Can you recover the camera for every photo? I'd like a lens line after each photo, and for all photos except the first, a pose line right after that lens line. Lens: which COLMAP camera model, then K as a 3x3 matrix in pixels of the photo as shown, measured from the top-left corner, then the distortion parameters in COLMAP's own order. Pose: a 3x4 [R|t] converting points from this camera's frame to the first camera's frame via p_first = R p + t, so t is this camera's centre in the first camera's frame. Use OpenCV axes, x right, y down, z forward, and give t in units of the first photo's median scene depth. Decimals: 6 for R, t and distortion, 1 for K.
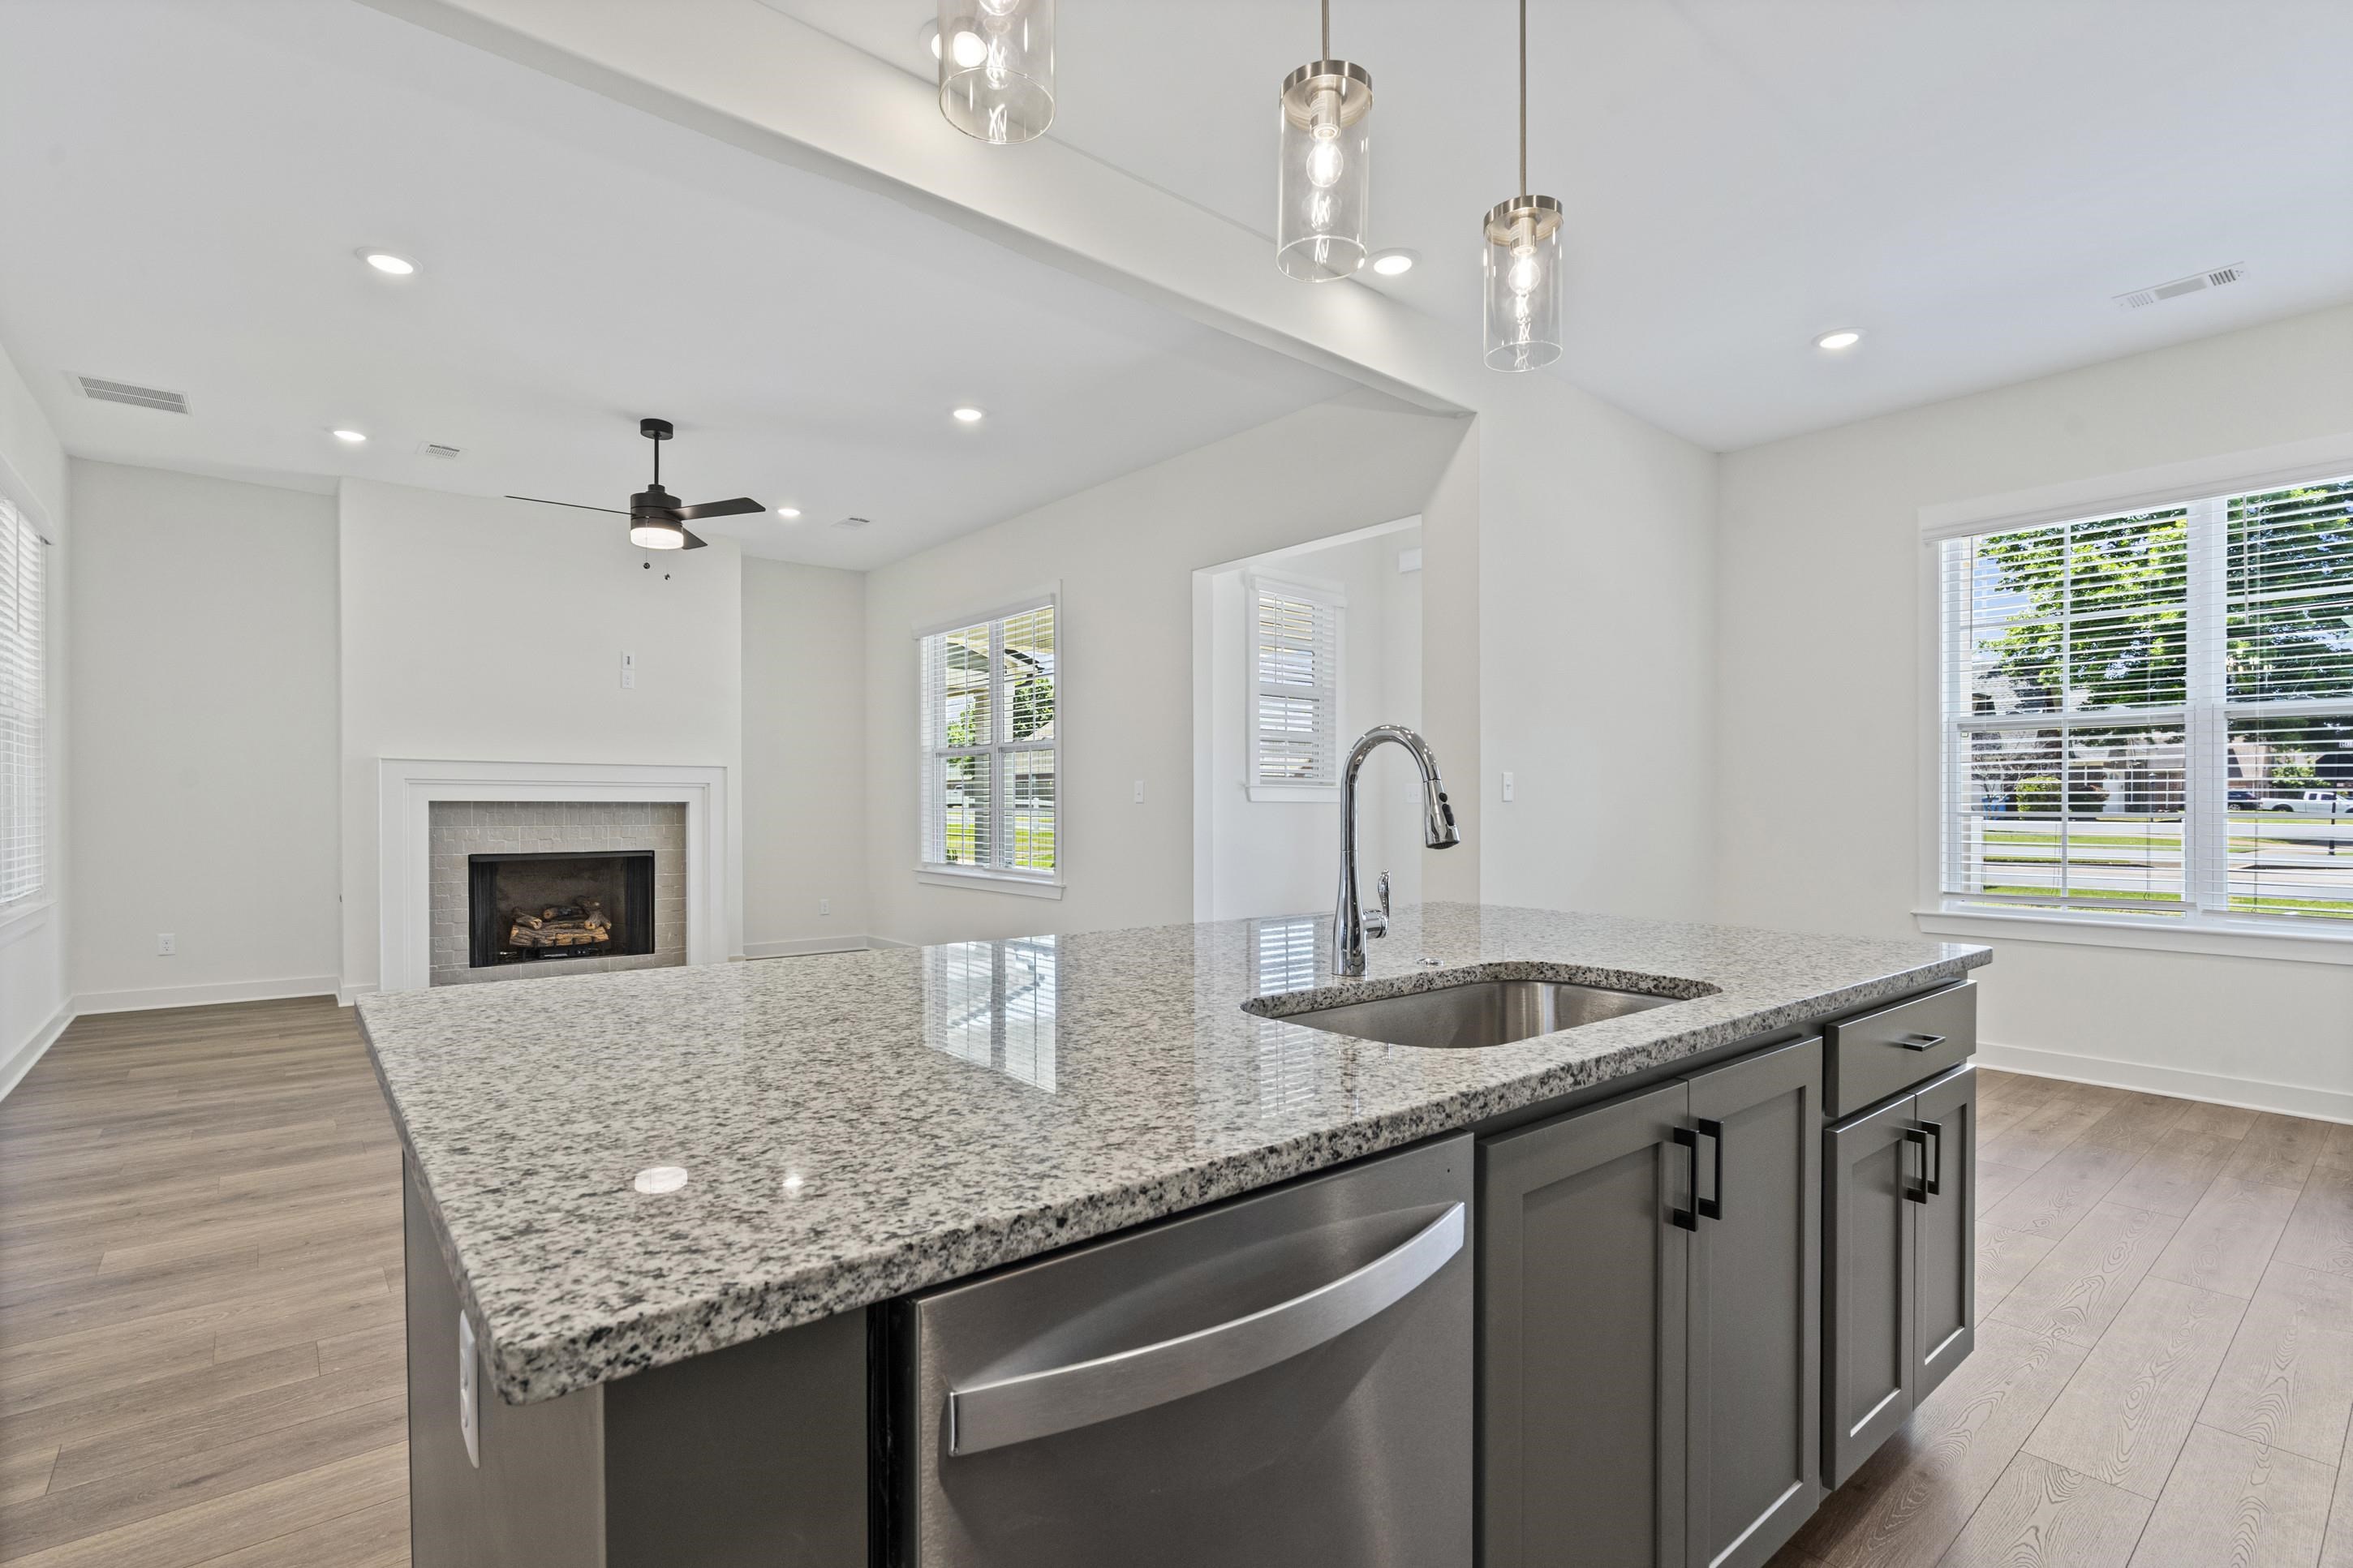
lens RADIAL K [[1091.8, 0, 1125.2], [0, 1091.8, 815.4], [0, 0, 1]] dist [-0.008185, 0.003302]
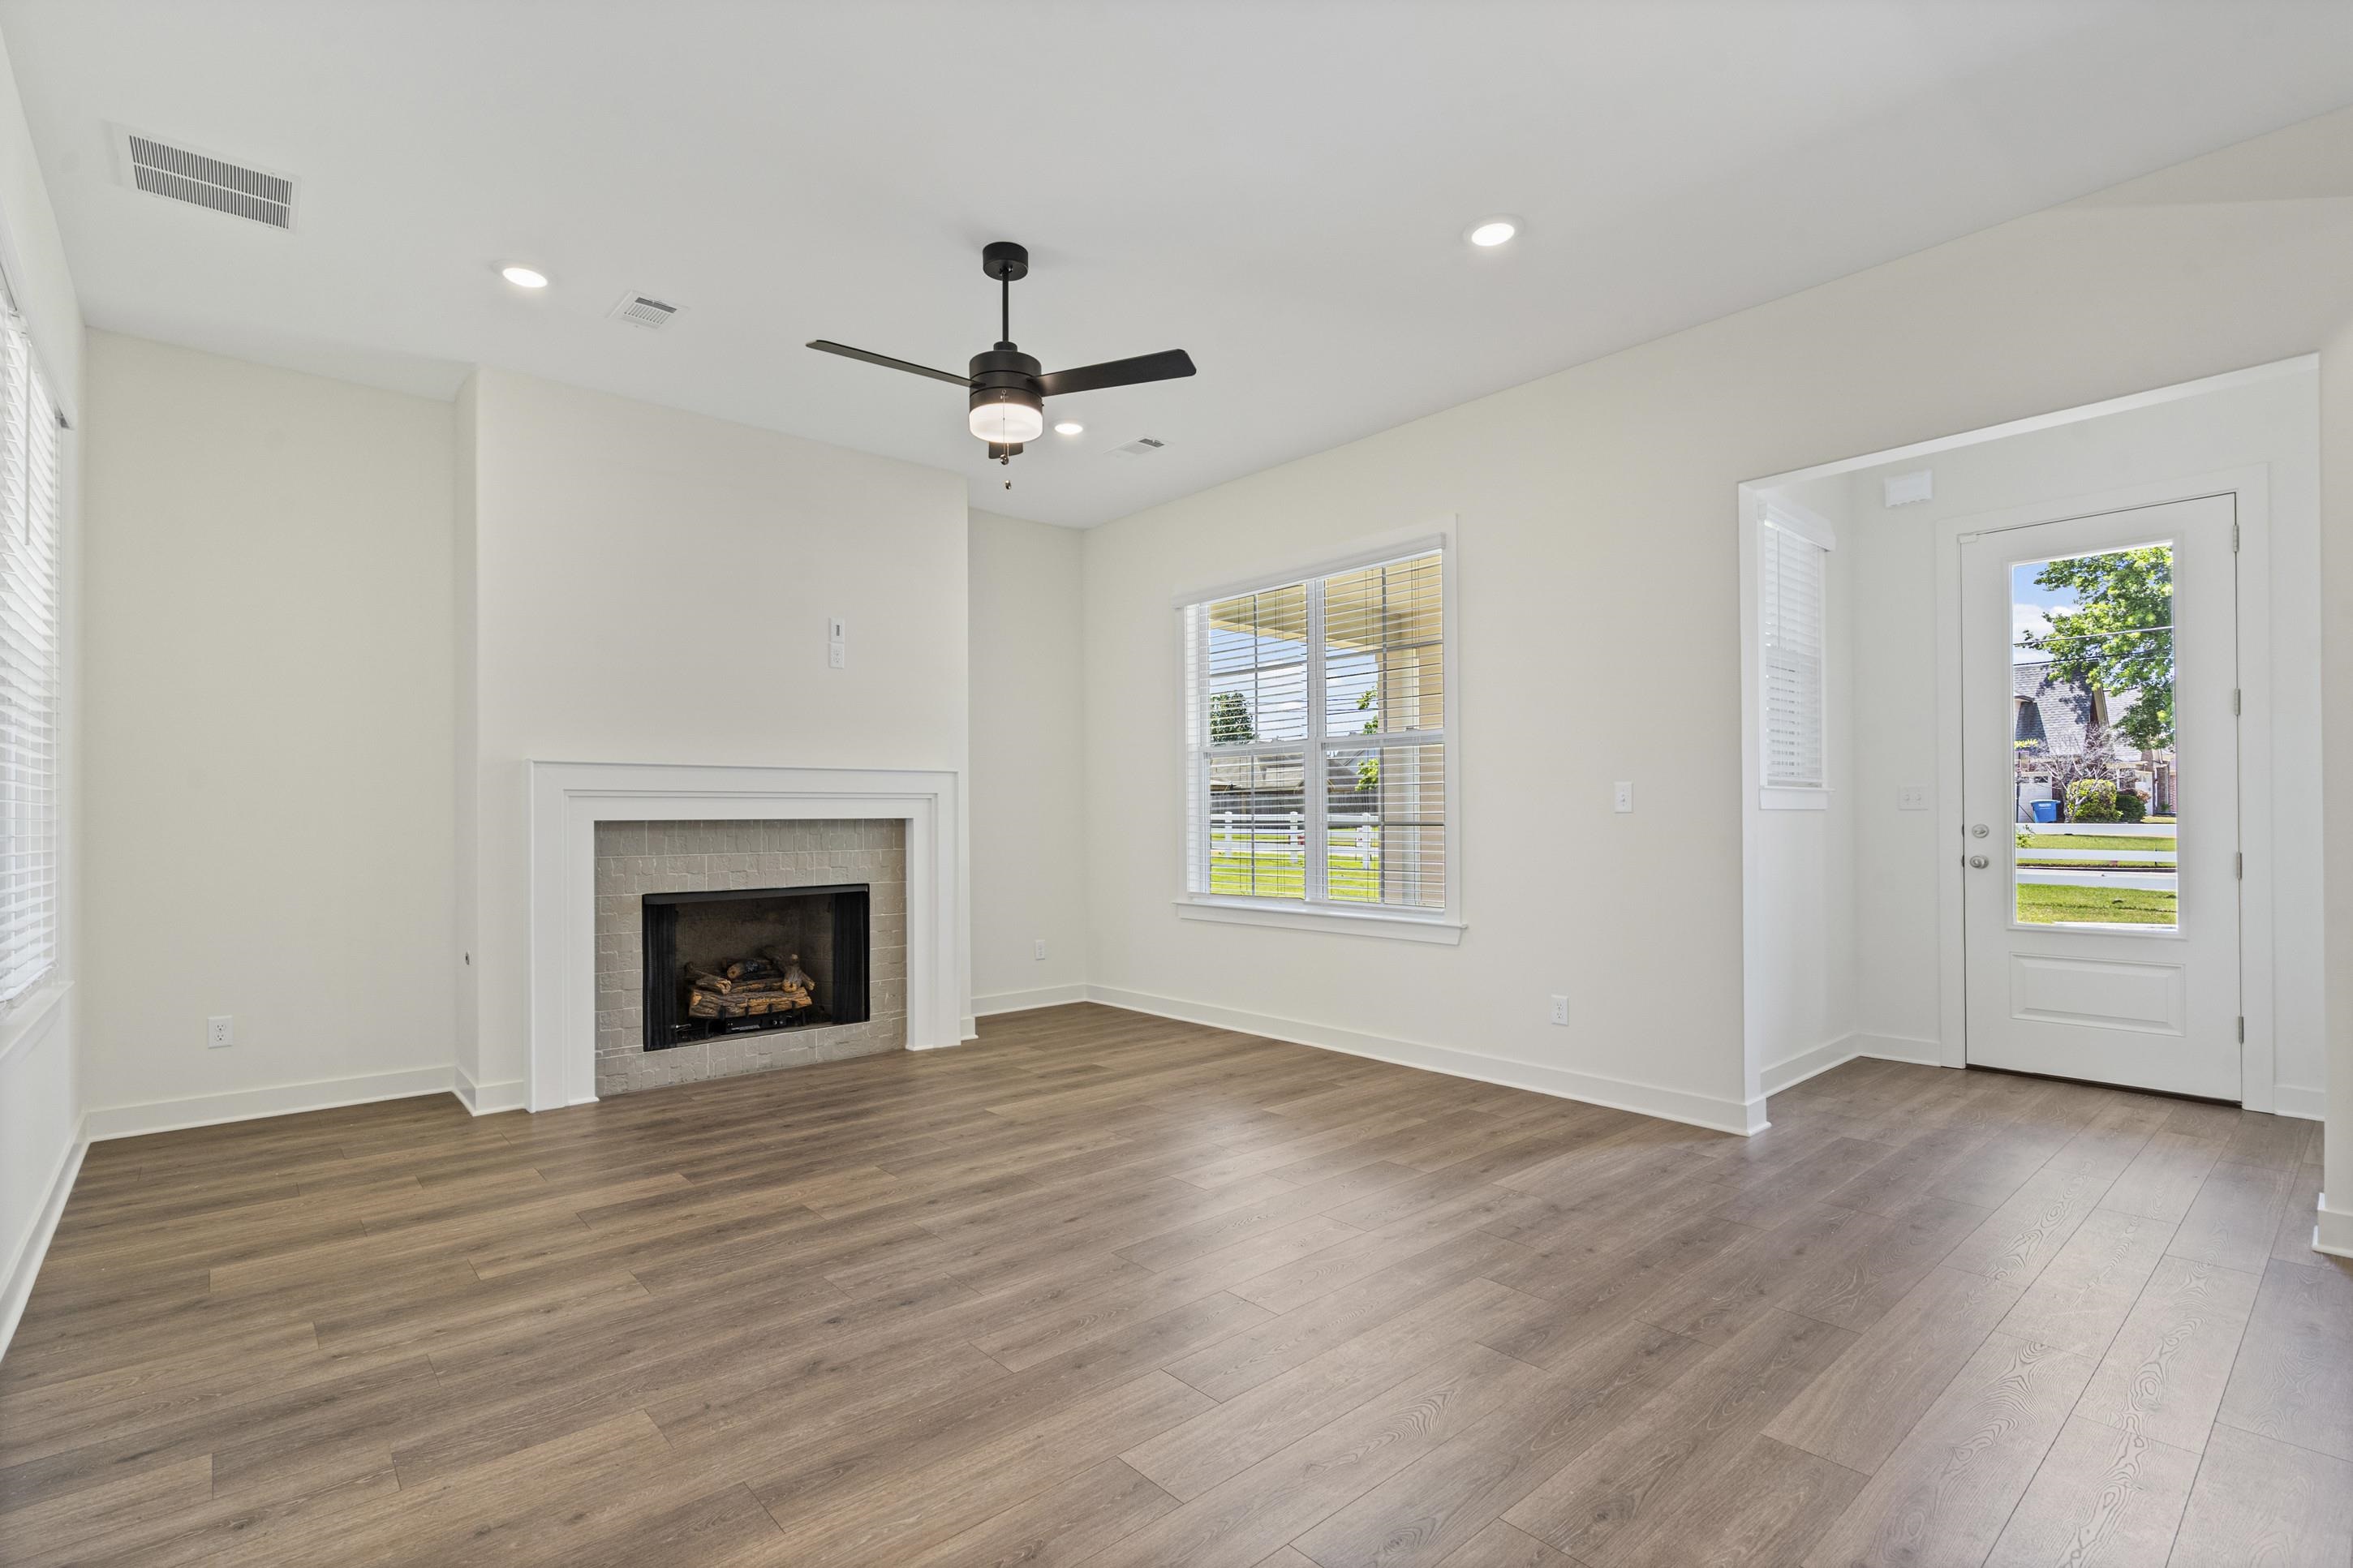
lens RADIAL K [[1091.8, 0, 1122.8], [0, 1091.8, 828.9], [0, 0, 1]] dist [-0.008185, 0.003302]
pose [[0.998597, -0.015081, 0.050753, -0.312098], [0.015382, 0.999866, -0.005547, 0.001583], [-0.050663, 0.006320, 0.998696, 0.255461]]
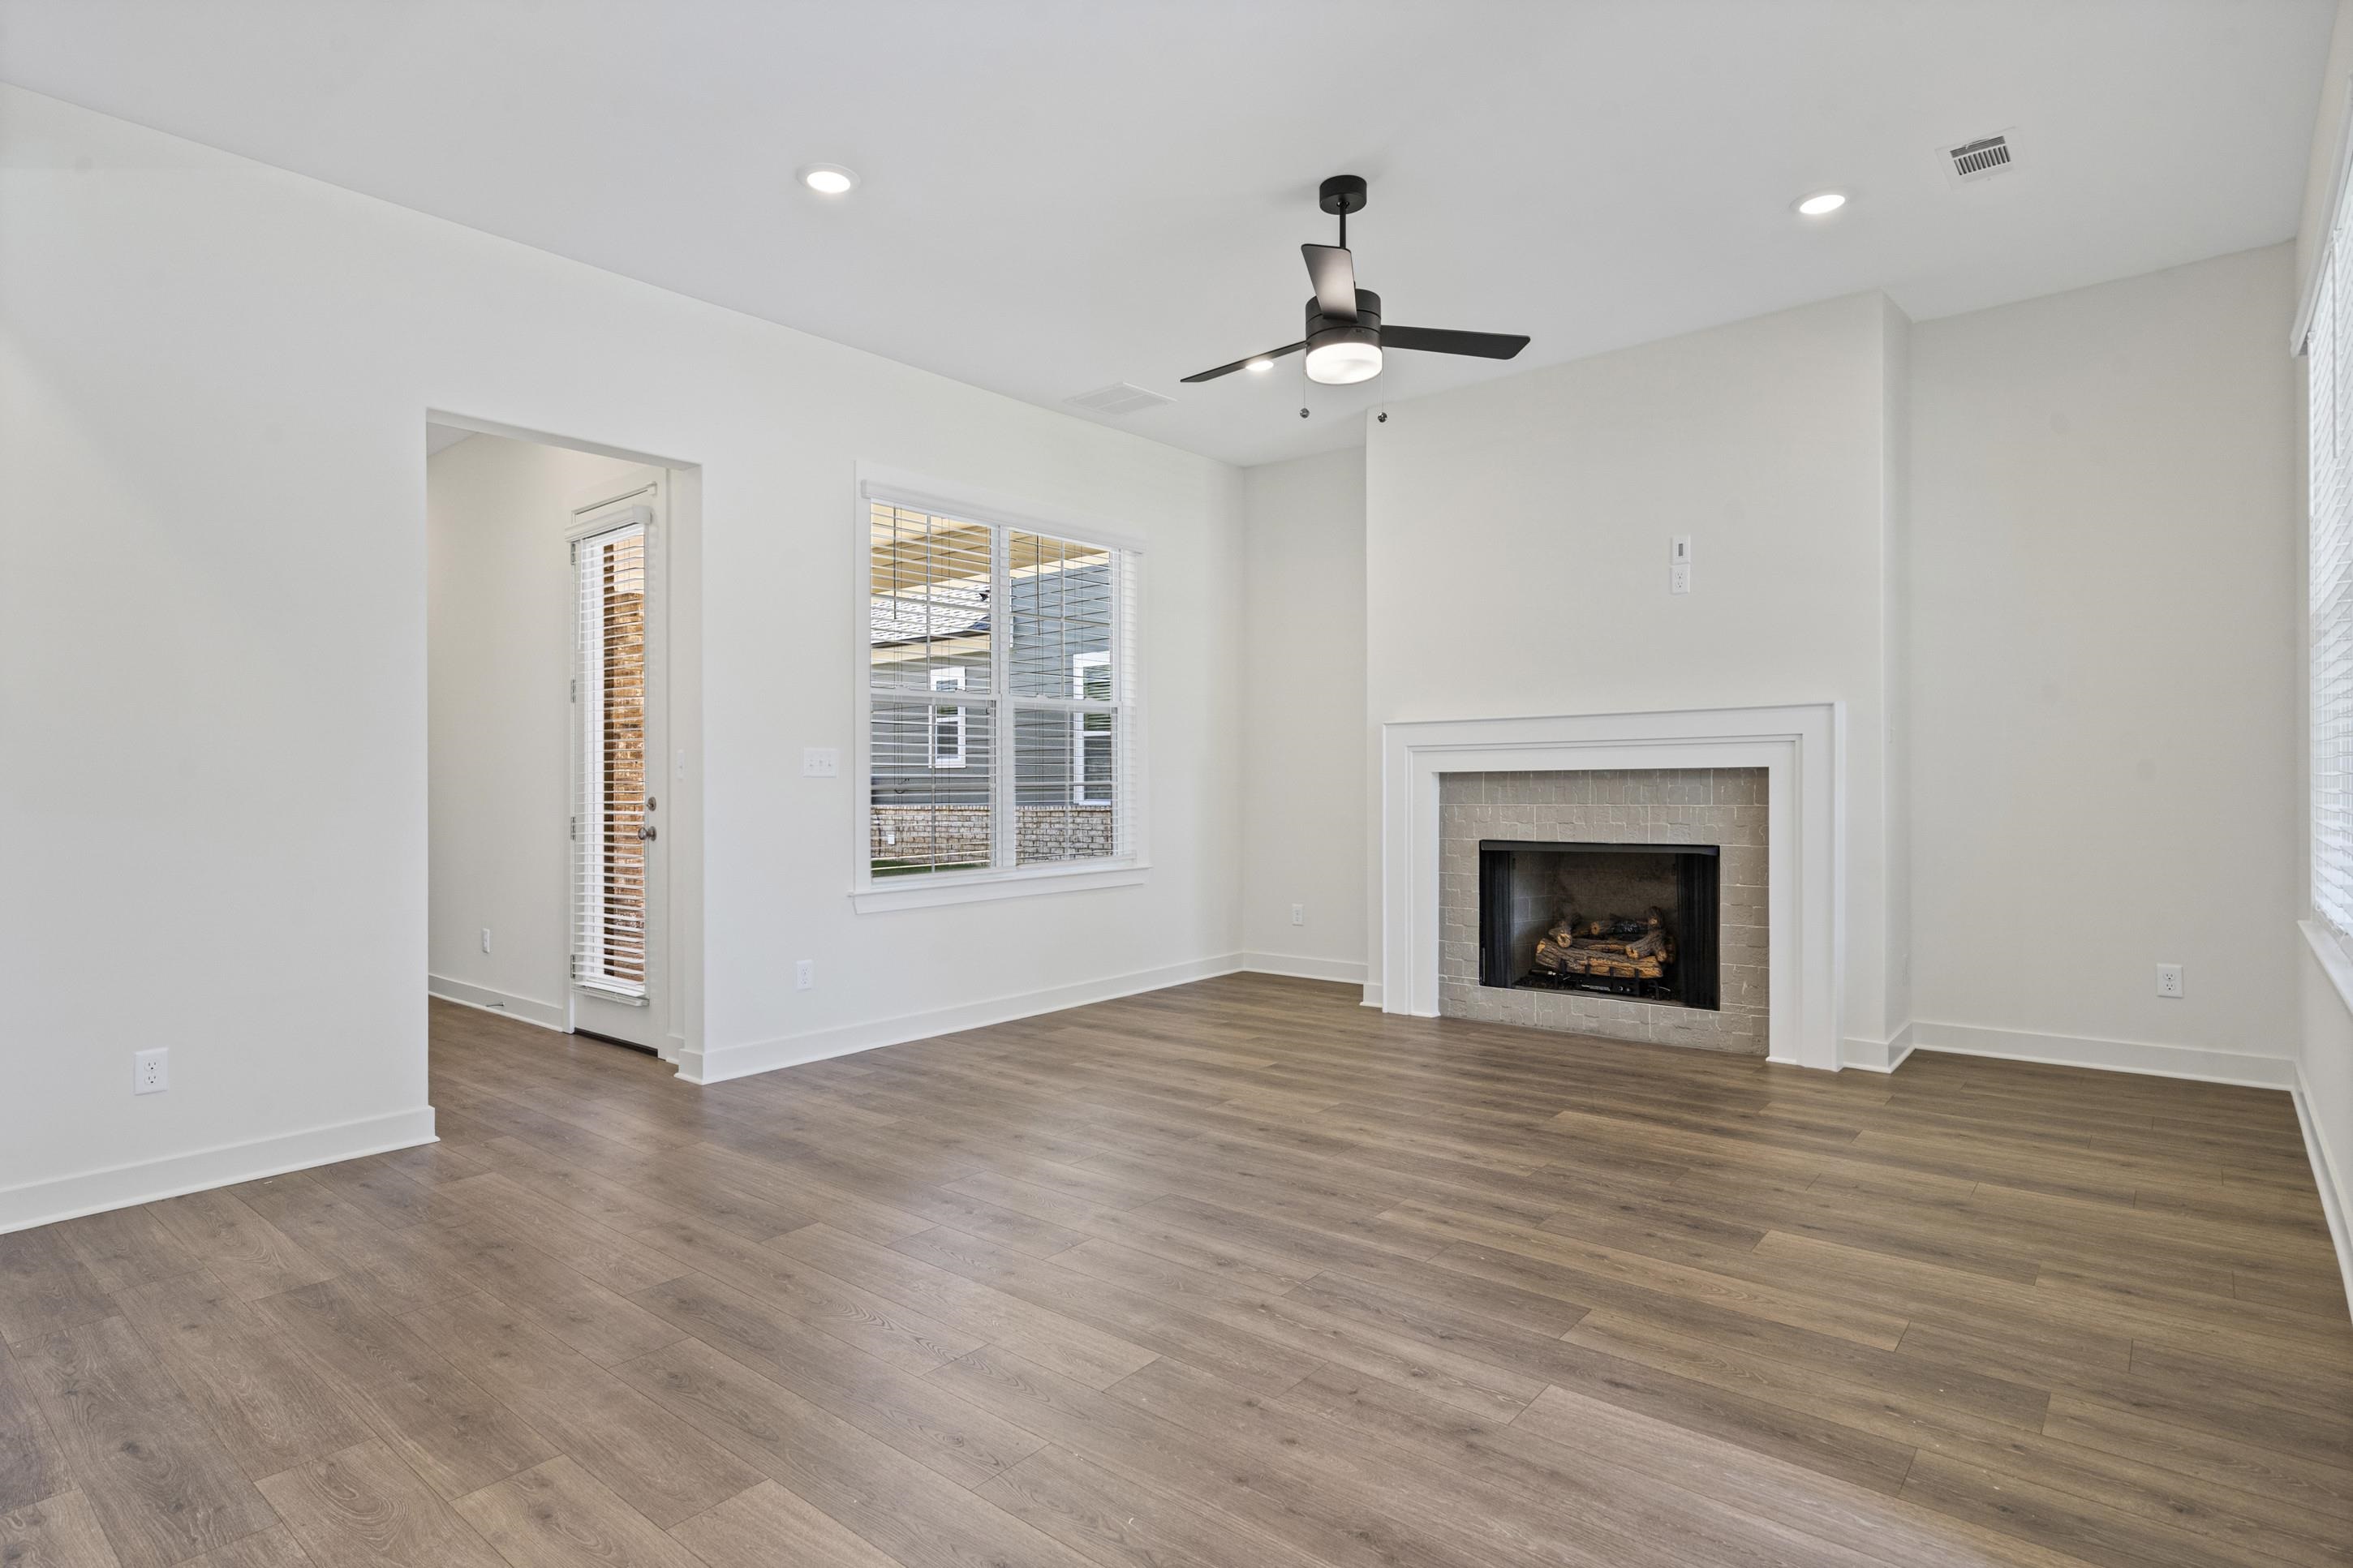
lens RADIAL K [[1222.4, 0, 1191.0], [0, 1222.4, 788.5], [0, 0, 1]] dist [0.001776, 0.002270]
pose [[0.224565, -0.002643, -0.974455, 0.196164], [0.000772, 0.999996, -0.002534, 0.001179], [0.974459, -0.000183, 0.224567, 0.583021]]
